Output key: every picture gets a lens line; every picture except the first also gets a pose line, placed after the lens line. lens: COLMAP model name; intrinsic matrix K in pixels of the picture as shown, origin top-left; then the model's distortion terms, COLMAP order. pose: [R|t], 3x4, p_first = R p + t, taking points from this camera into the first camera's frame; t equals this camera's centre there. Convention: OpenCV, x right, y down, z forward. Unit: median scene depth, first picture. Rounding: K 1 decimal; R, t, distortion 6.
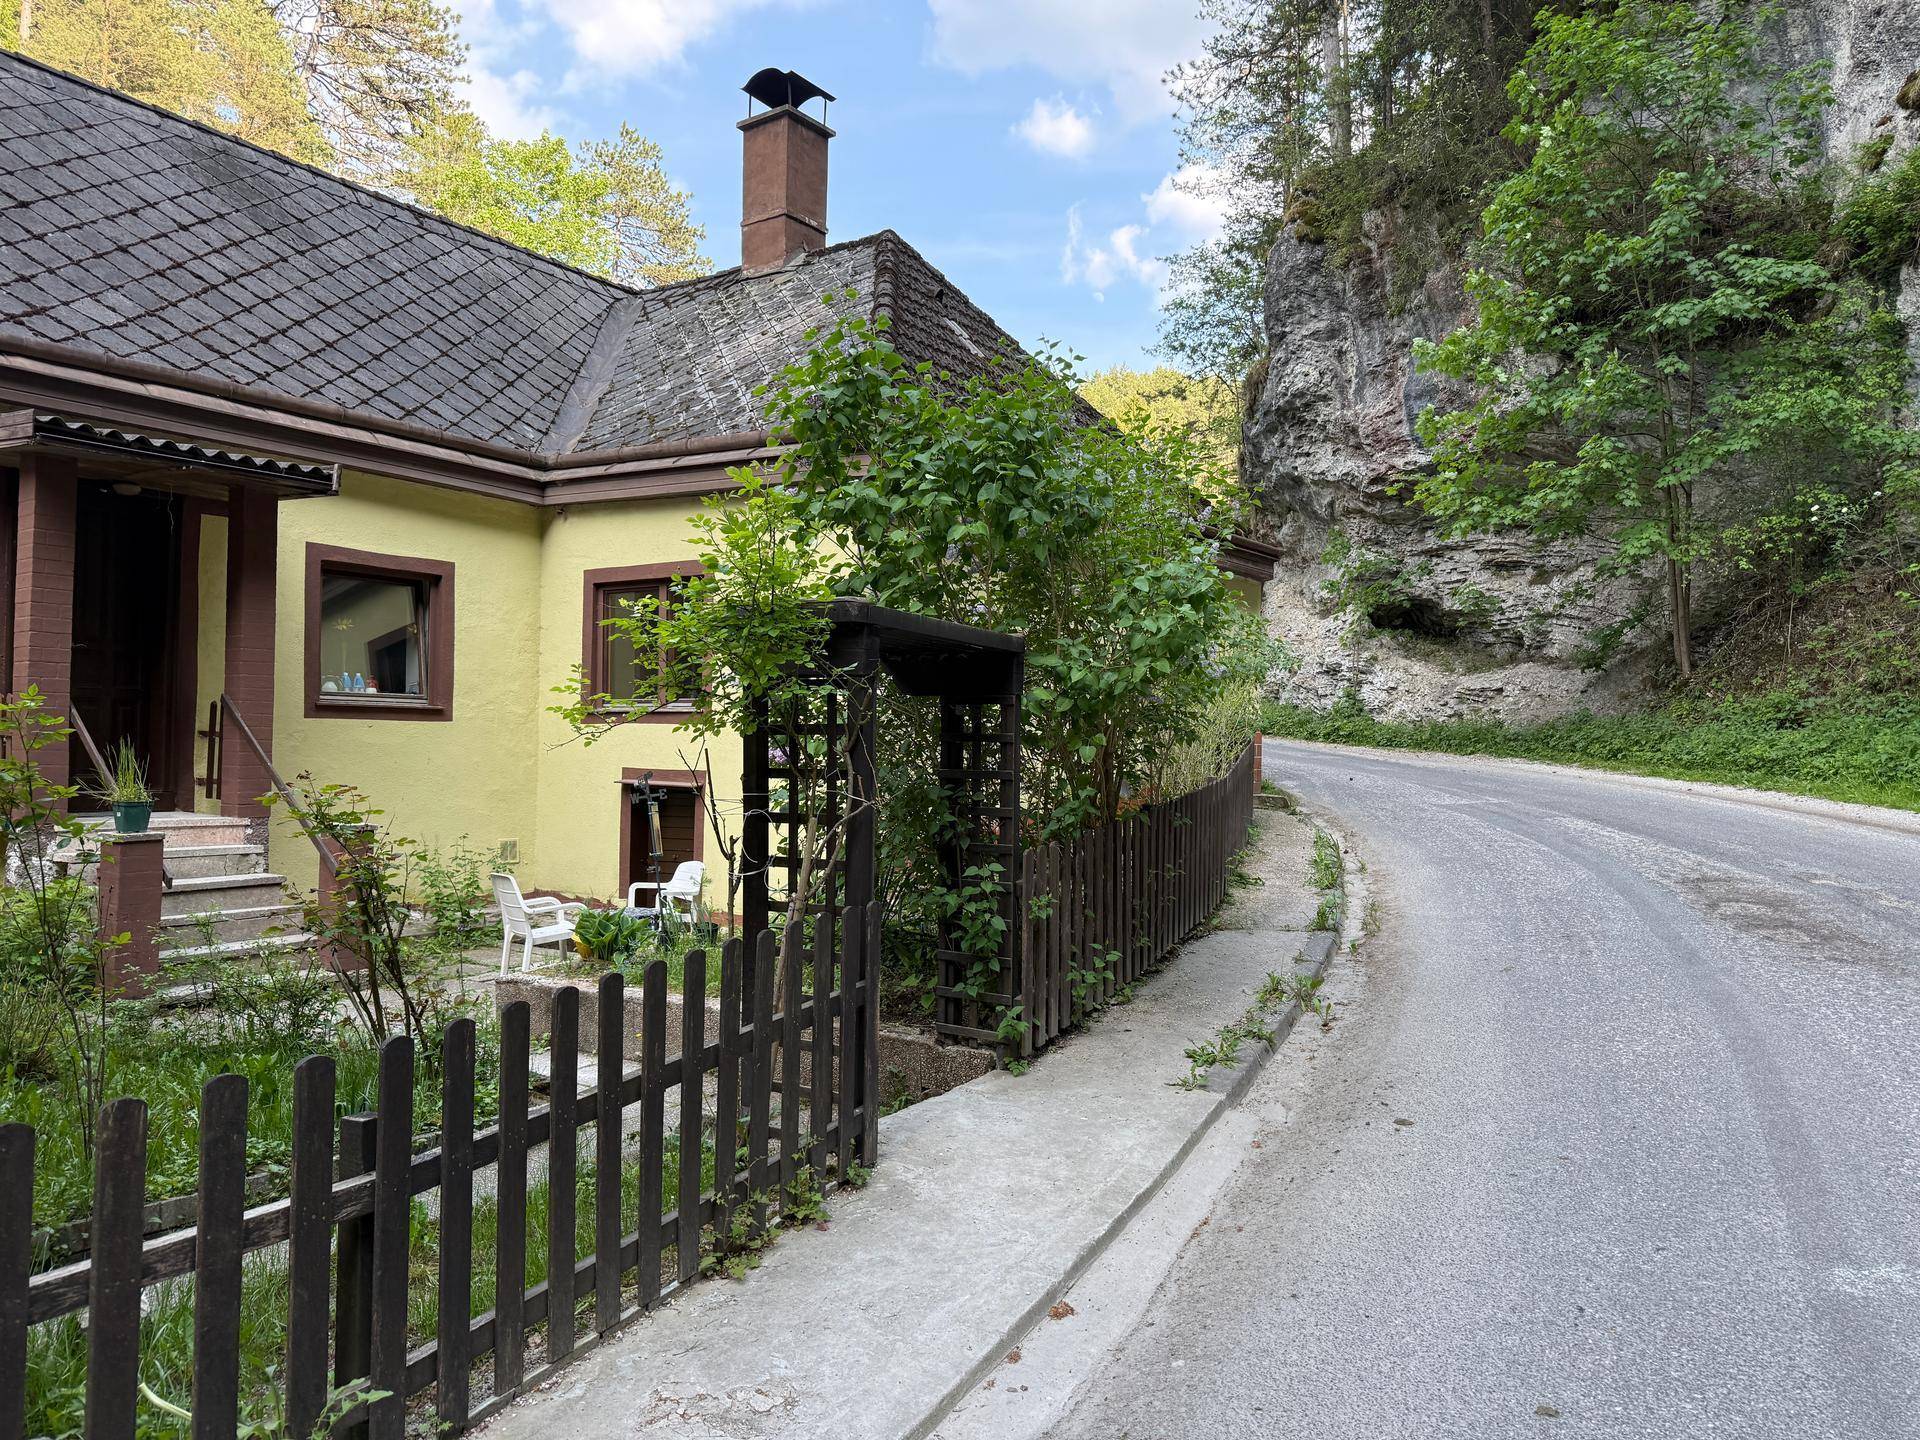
lens RADIAL K [[1369.4, 0, 949.2], [0, 1369.4, 729.2], [0, 0, 1]] dist [0.118851, -0.195295]
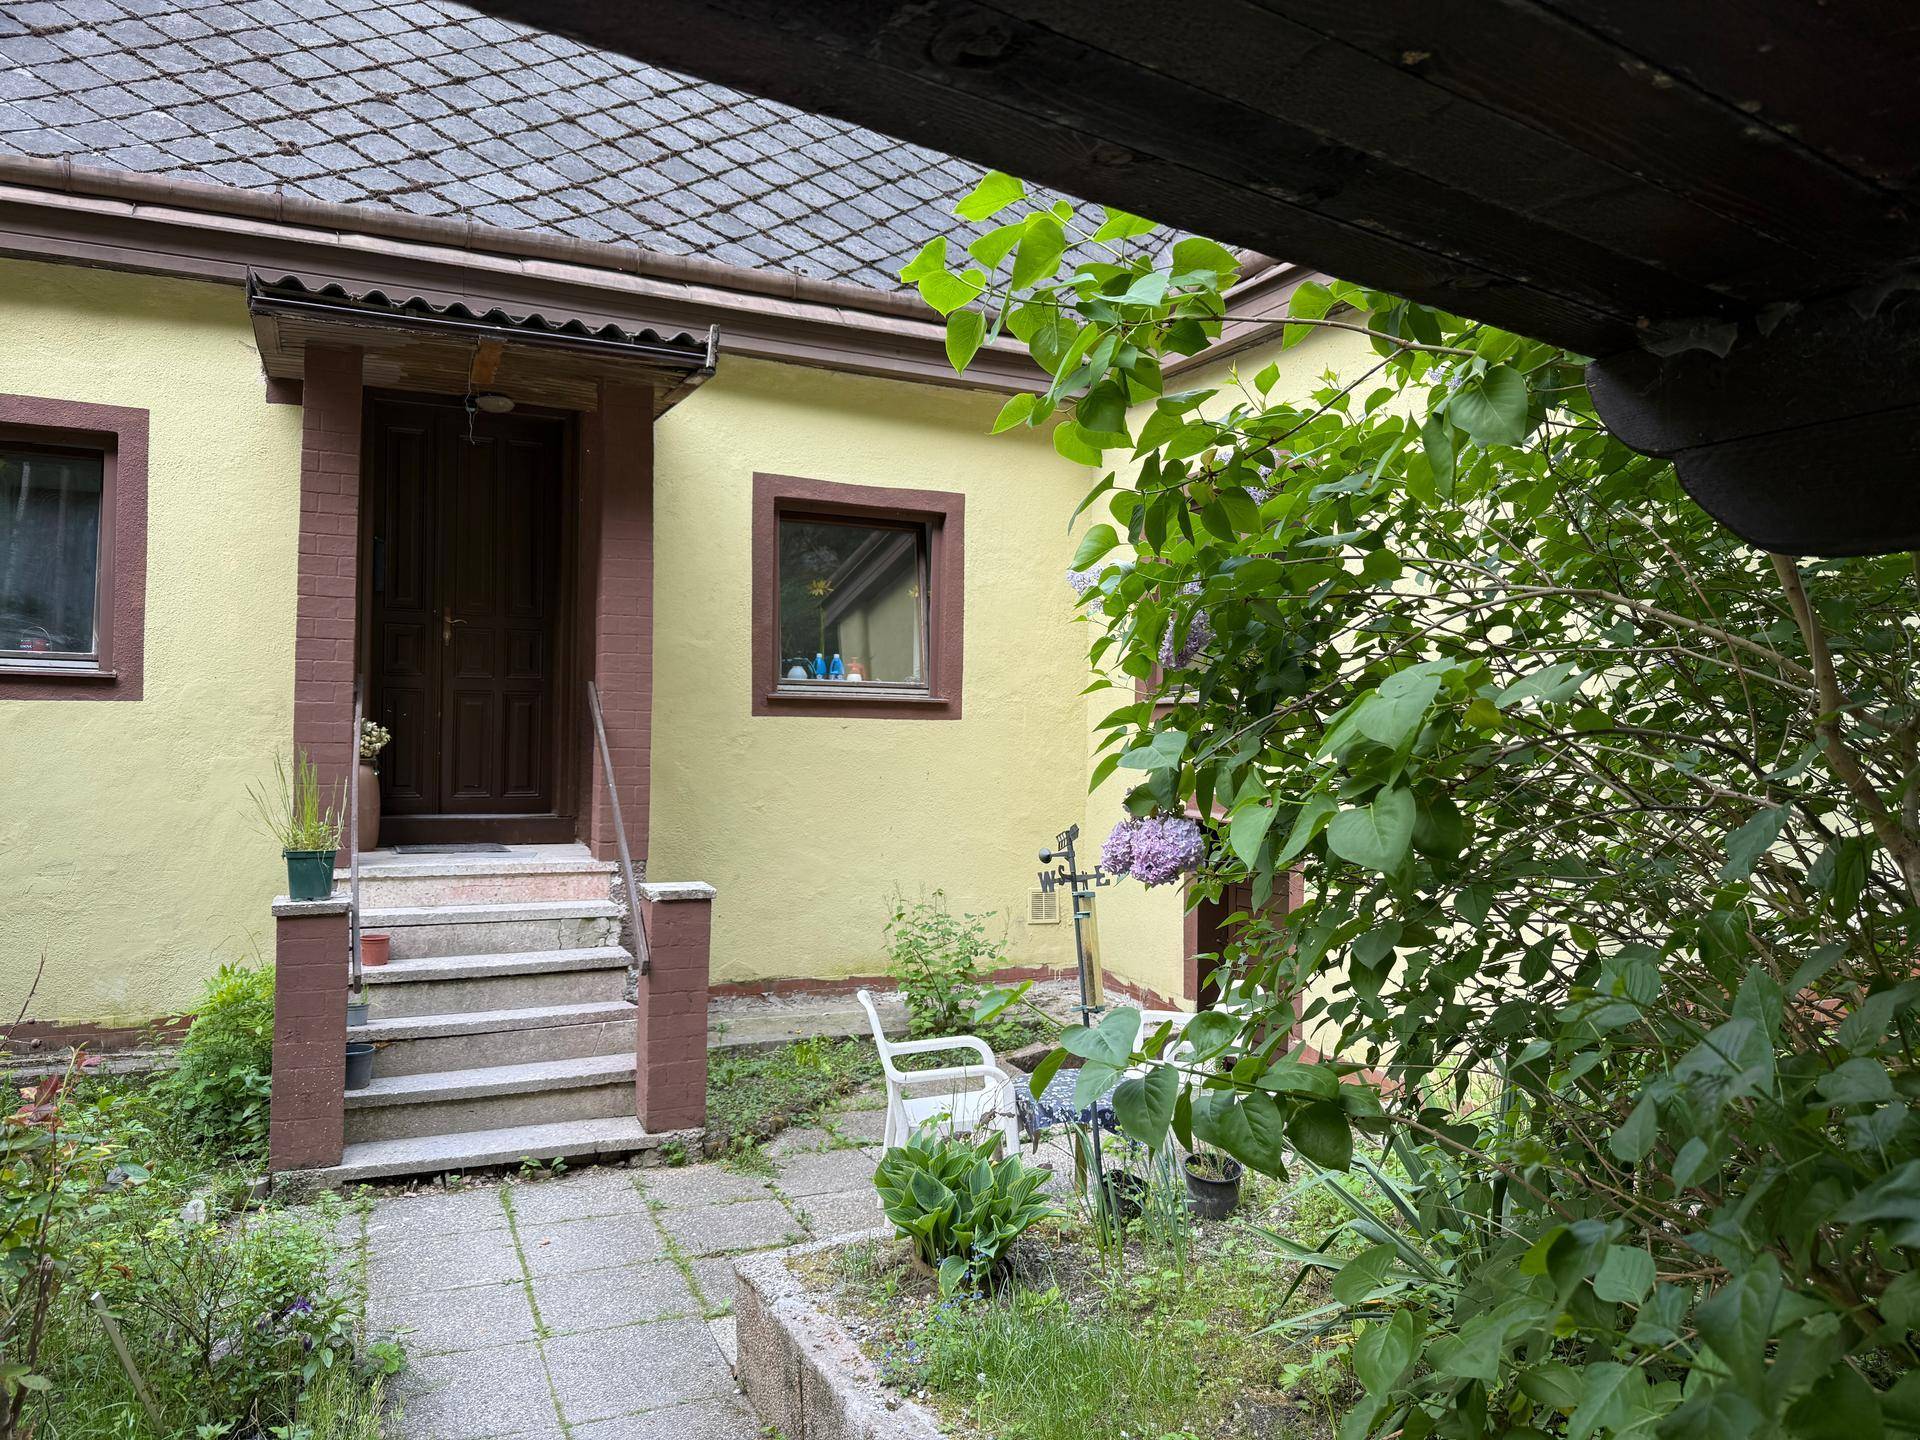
lens RADIAL K [[1369.4, 0, 949.2], [0, 1369.4, 729.2], [0, 0, 1]] dist [0.118851, -0.195295]
pose [[0.863092, -0.004969, -0.505022, -0.015026], [0.005046, 0.999987, -0.001215, 0.000085], [0.505021, -0.001499, 0.863105, 0.428224]]
